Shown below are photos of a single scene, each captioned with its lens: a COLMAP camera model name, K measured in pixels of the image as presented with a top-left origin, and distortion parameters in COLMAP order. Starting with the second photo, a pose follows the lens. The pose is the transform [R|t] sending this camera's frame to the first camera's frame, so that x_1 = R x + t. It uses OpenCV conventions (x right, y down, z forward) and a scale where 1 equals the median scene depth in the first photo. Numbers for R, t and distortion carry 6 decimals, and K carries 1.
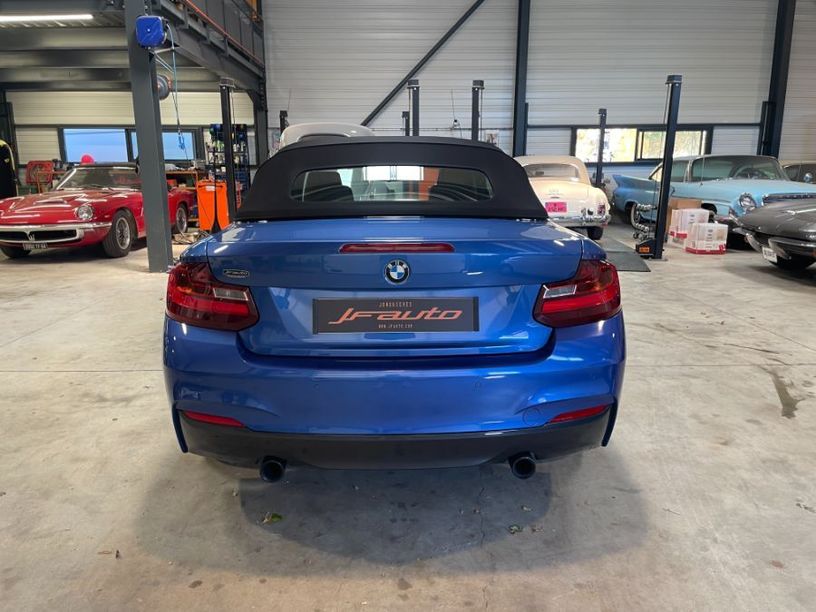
lens RADIAL K [[619.8, 0, 400.6], [0, 619.8, 308.8], [0, 0, 1]] dist [0.096185, -0.133670]
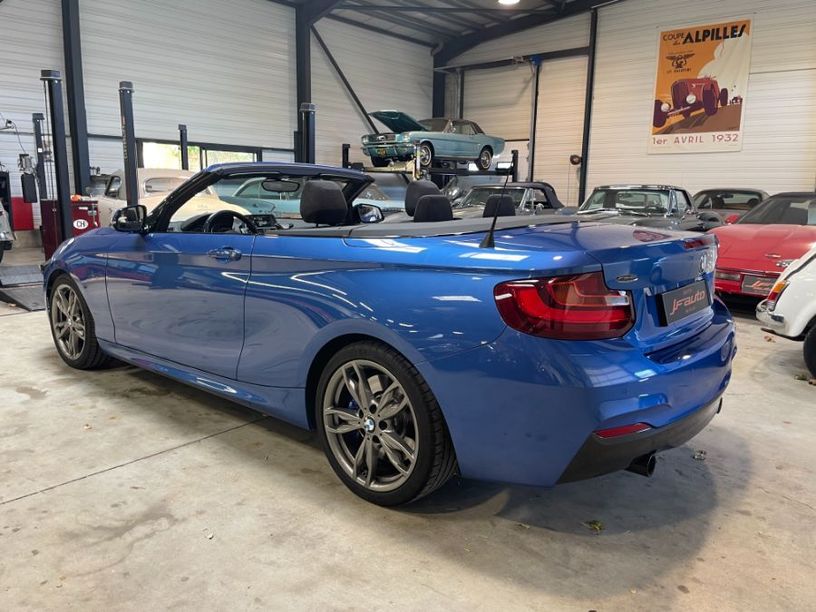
lens RADIAL K [[619.6, 0, 407.9], [0, 619.6, 299.1], [0, 0, 1]] dist [0.095060, -0.130738]
pose [[0.669276, -0.118004, 0.733584, -0.784588], [0.148886, 0.988582, 0.023189, -0.062507], [-0.727944, 0.093701, 0.679203, 0.364041]]
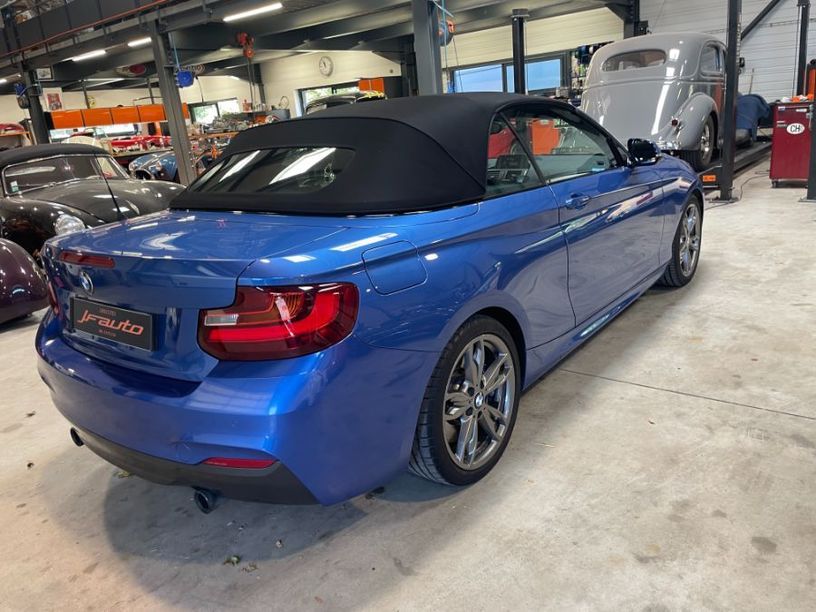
lens RADIAL K [[618.5, 0, 411.5], [0, 618.5, 302.6], [0, 0, 1]] dist [0.094931, -0.131507]
pose [[0.769408, 0.120851, -0.627221, 0.644826], [-0.045498, 0.989814, 0.134902, -0.116416], [0.637136, -0.075257, 0.767069, 0.333505]]
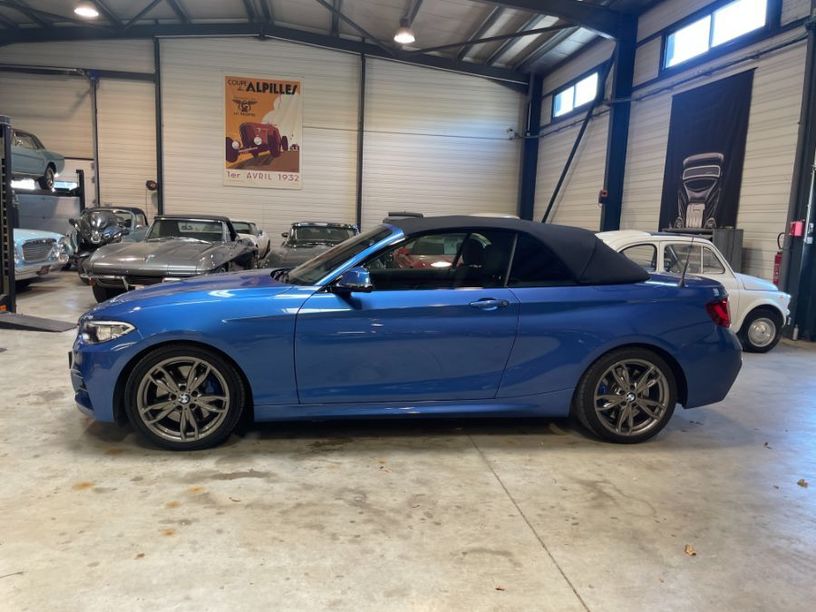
lens RADIAL K [[616.8, 0, 411.9], [0, 616.8, 314.4], [0, 0, 1]] dist [0.094336, -0.131519]
pose [[-0.120534, -0.148592, 0.981525, -1.433826], [0.179462, 0.969182, 0.168762, -0.353781], [-0.976353, 0.196488, -0.090152, 1.428612]]
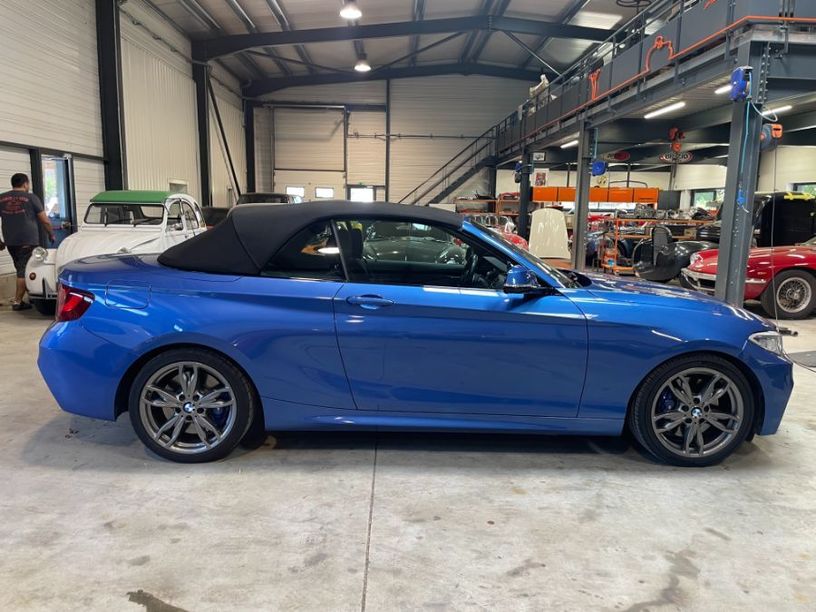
lens RADIAL K [[617.9, 0, 408.0], [0, 617.9, 306.0], [0, 0, 1]] dist [0.091054, -0.127524]
pose [[0.002275, 0.158257, -0.987395, 1.264927], [-0.236996, 0.959353, 0.153216, -0.316236], [0.971508, 0.233661, 0.039689, 1.206099]]
